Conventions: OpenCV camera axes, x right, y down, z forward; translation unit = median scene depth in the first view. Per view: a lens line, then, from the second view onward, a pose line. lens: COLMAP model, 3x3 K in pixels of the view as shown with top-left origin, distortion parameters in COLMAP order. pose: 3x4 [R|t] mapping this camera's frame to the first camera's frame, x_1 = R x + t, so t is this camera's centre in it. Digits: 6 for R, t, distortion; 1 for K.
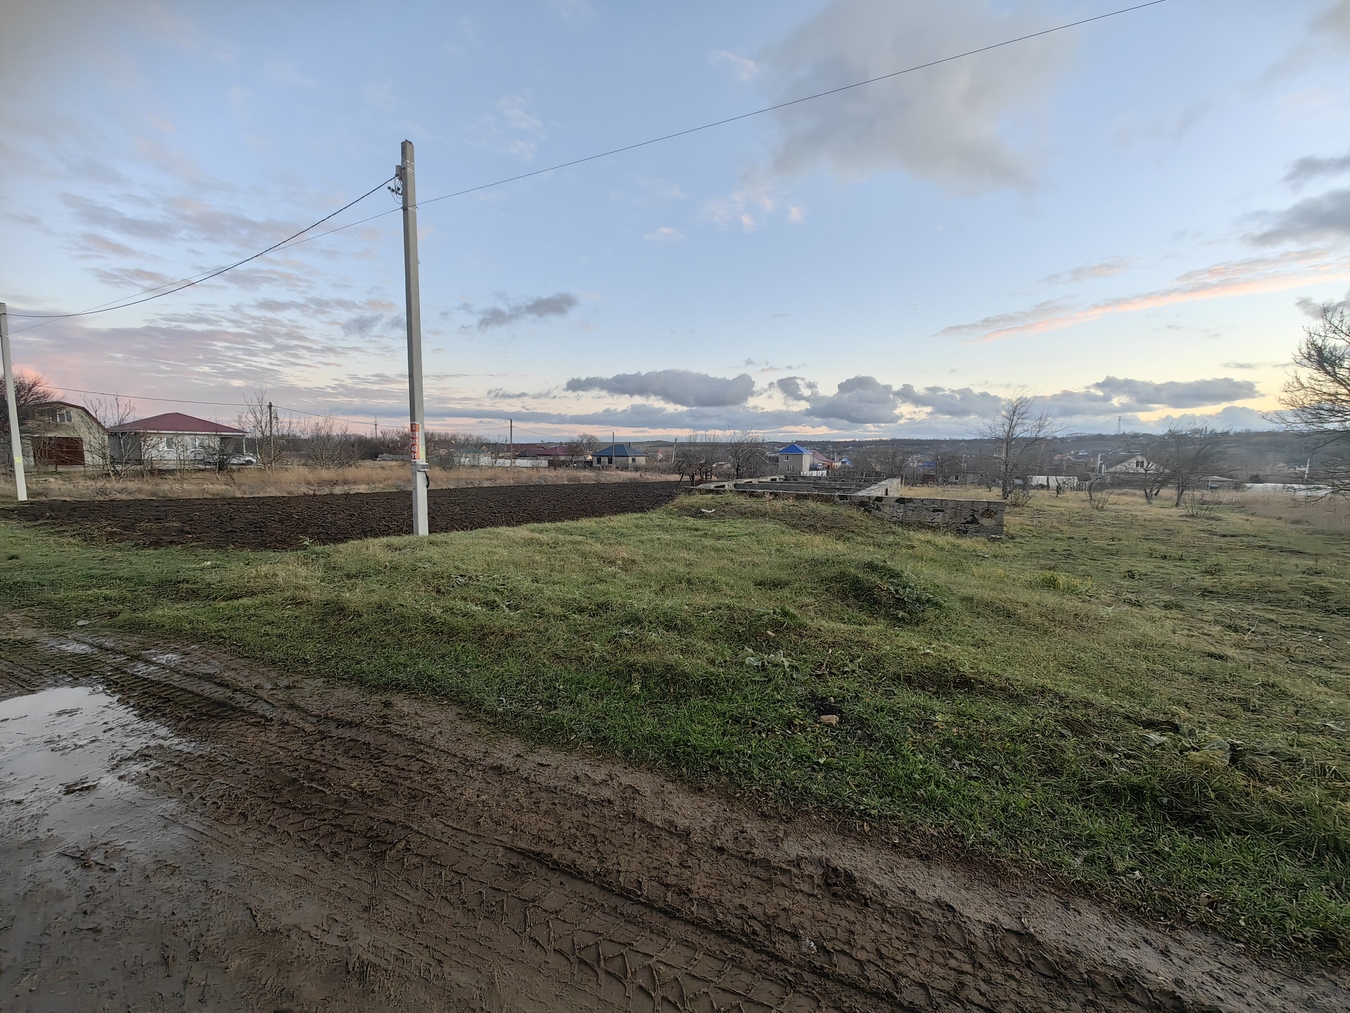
lens RADIAL K [[519.2, 0, 673.3], [0, 519.2, 506.9], [0, 0, 1]] dist [0.009497, -0.002393]
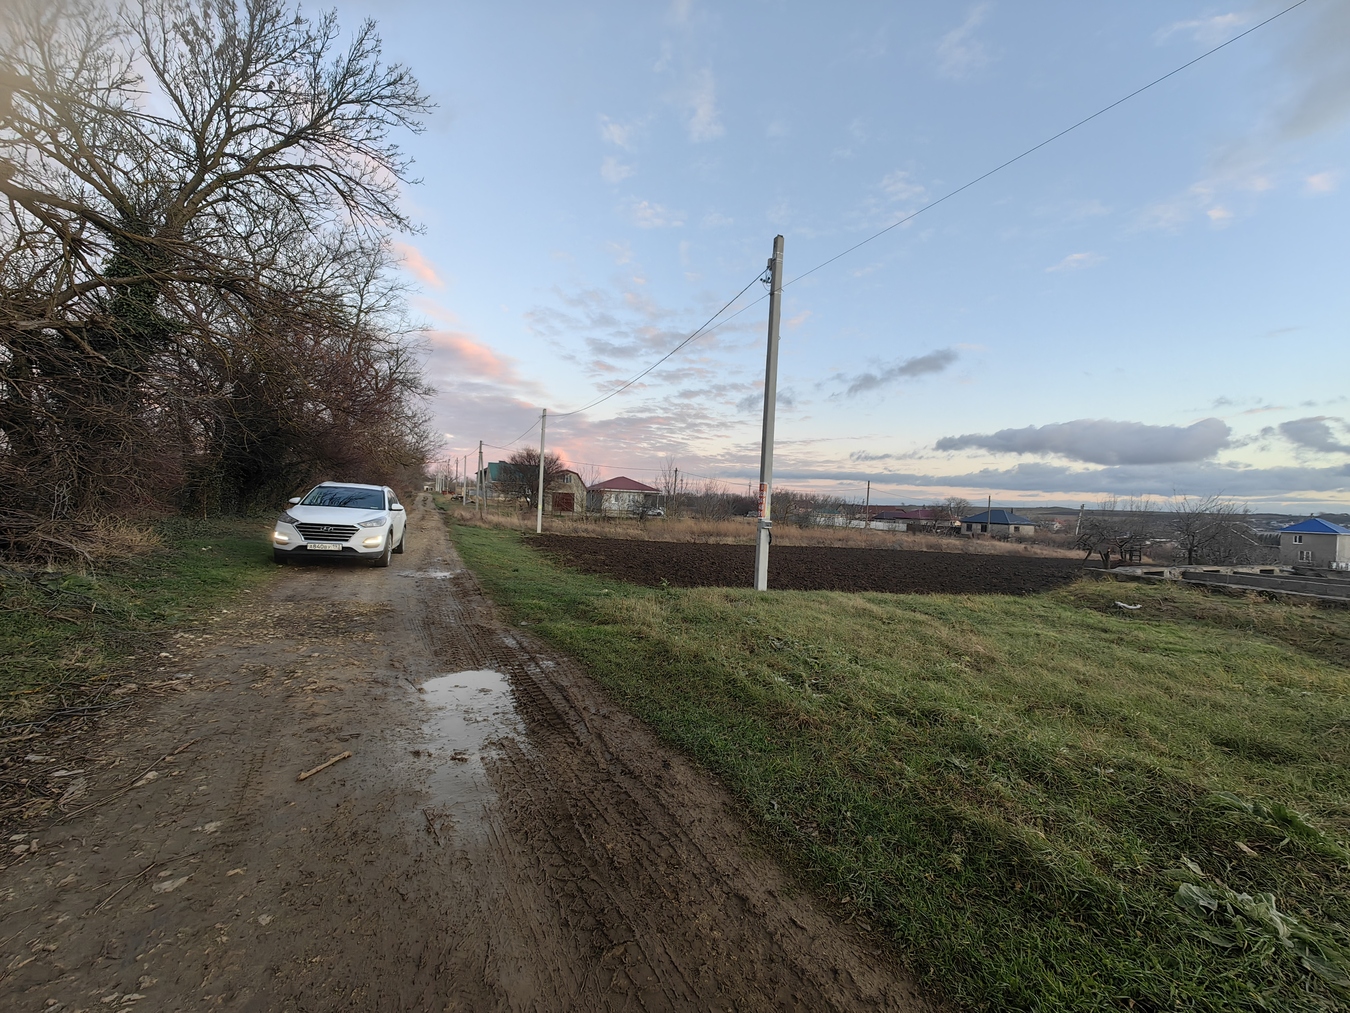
lens RADIAL K [[519.2, 0, 673.3], [0, 519.2, 506.9], [0, 0, 1]] dist [0.009497, -0.002393]
pose [[0.788812, 0.030790, -0.613863, 0.014477], [-0.102297, 0.991391, -0.081725, -0.006963], [0.606062, 0.127262, 0.785171, 0.054605]]
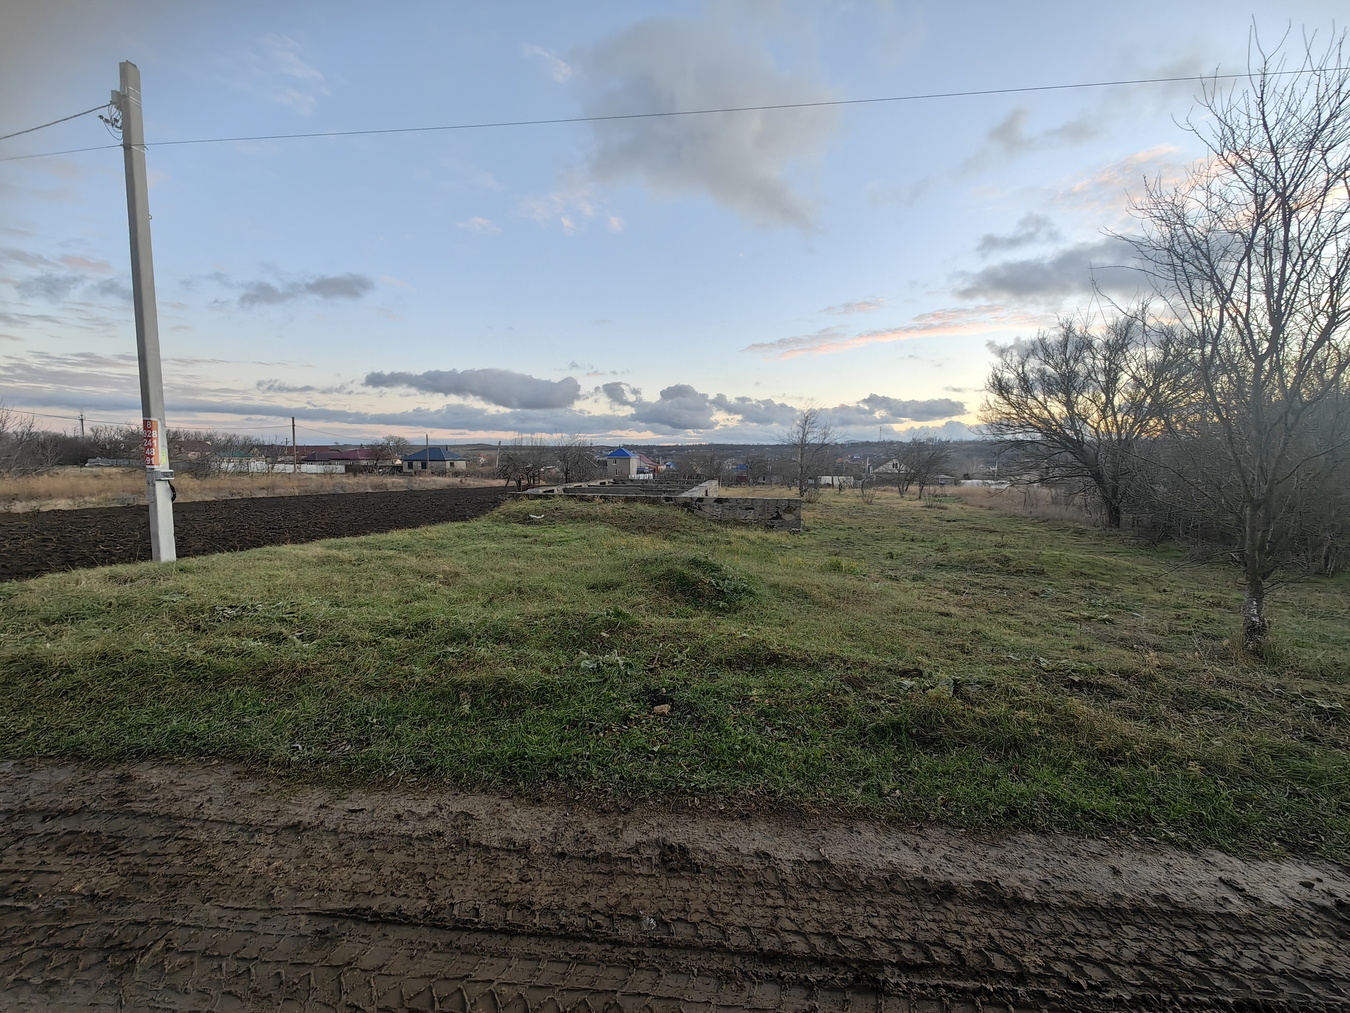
lens RADIAL K [[519.2, 0, 673.3], [0, 519.2, 506.9], [0, 0, 1]] dist [0.009497, -0.002393]
pose [[0.947487, -0.031440, 0.318246, -0.000847], [0.033708, 0.999430, -0.001622, -0.000509], [-0.318014, 0.012264, 0.948007, -0.005522]]
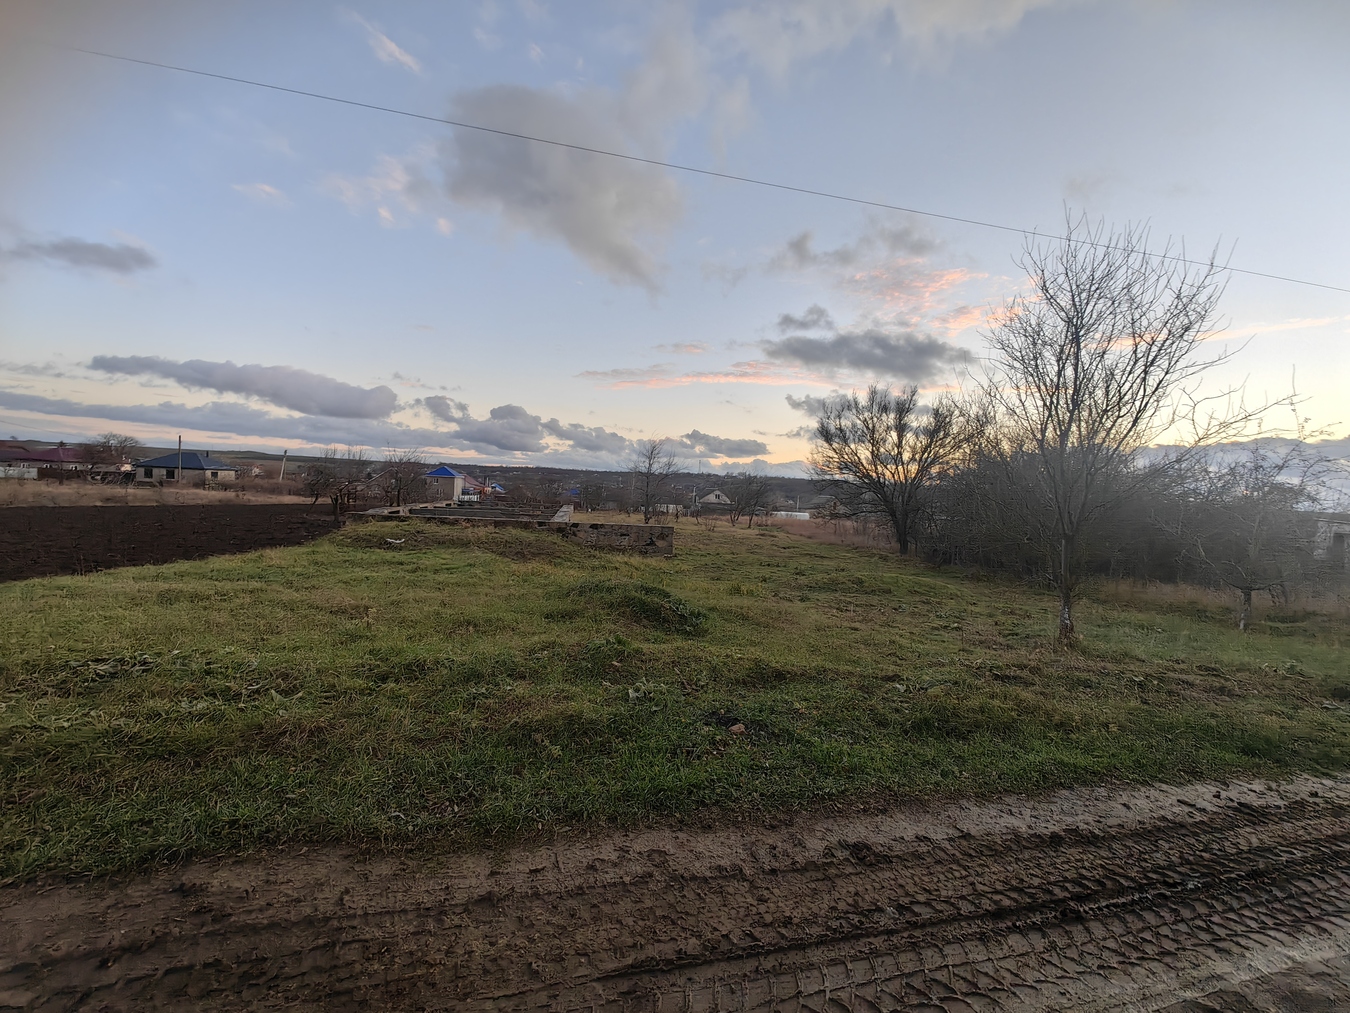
lens RADIAL K [[518.8, 0, 670.5], [0, 518.8, 490.2], [0, 0, 1]] dist [0.010550, -0.002787]
pose [[0.793202, 0.031665, 0.608135, -0.150634], [0.017184, 0.997086, -0.074330, -0.006509], [-0.608716, 0.069408, 0.790346, 0.050160]]
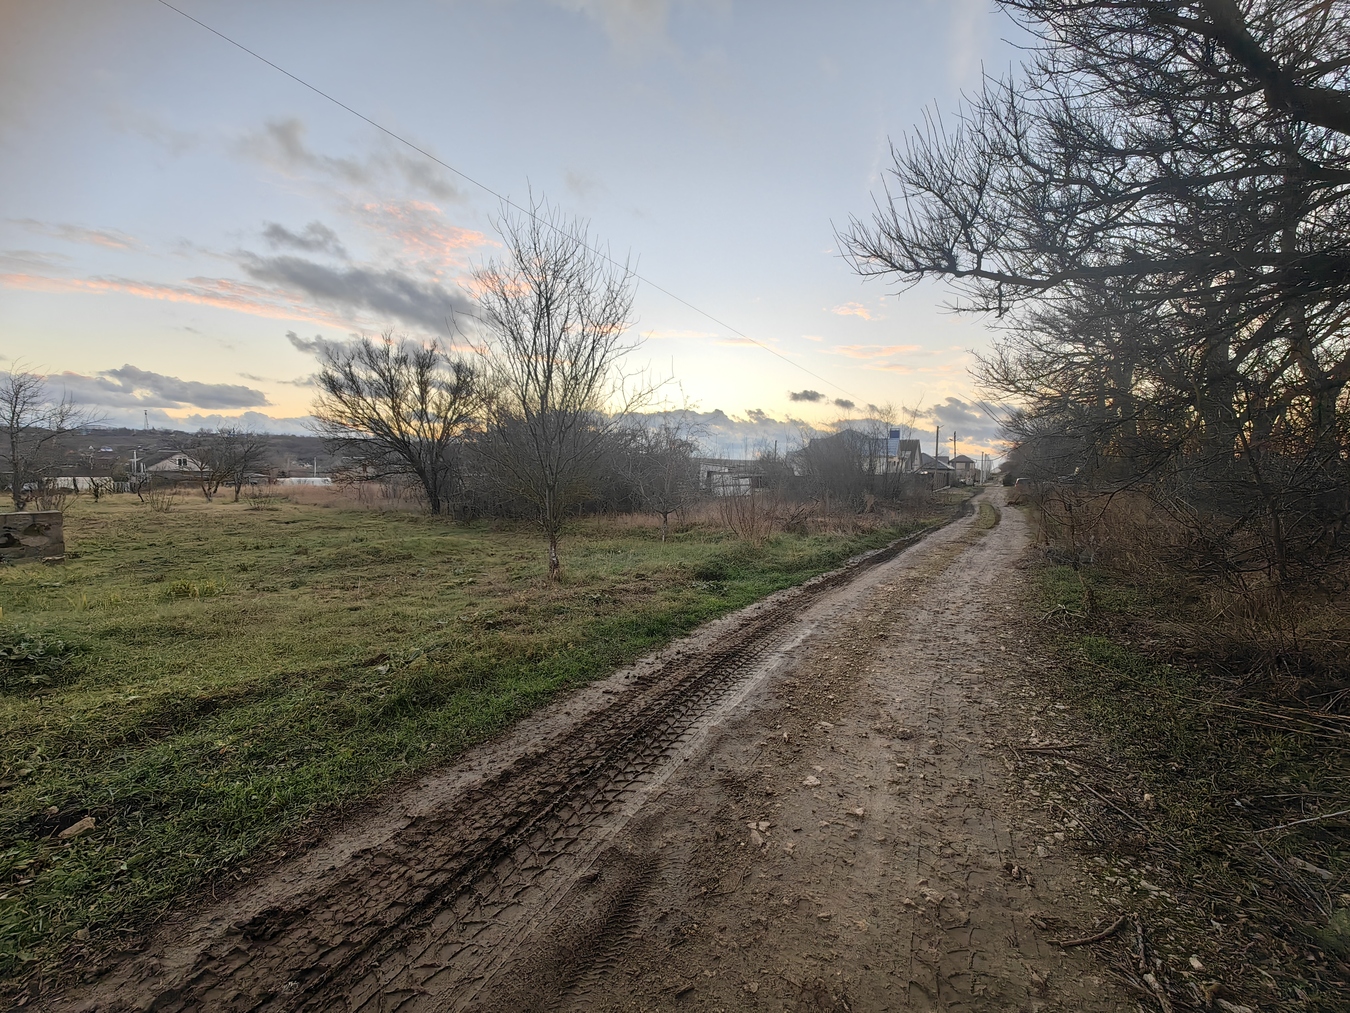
lens RADIAL K [[522.7, 0, 673.5], [0, 522.7, 505.0], [0, 0, 1]] dist [0.007165, -0.000618]
pose [[0.083391, -0.084023, 0.992968, -0.091292], [0.084420, 0.993453, 0.076974, -0.004906], [-0.992935, 0.077408, 0.089938, 0.028318]]
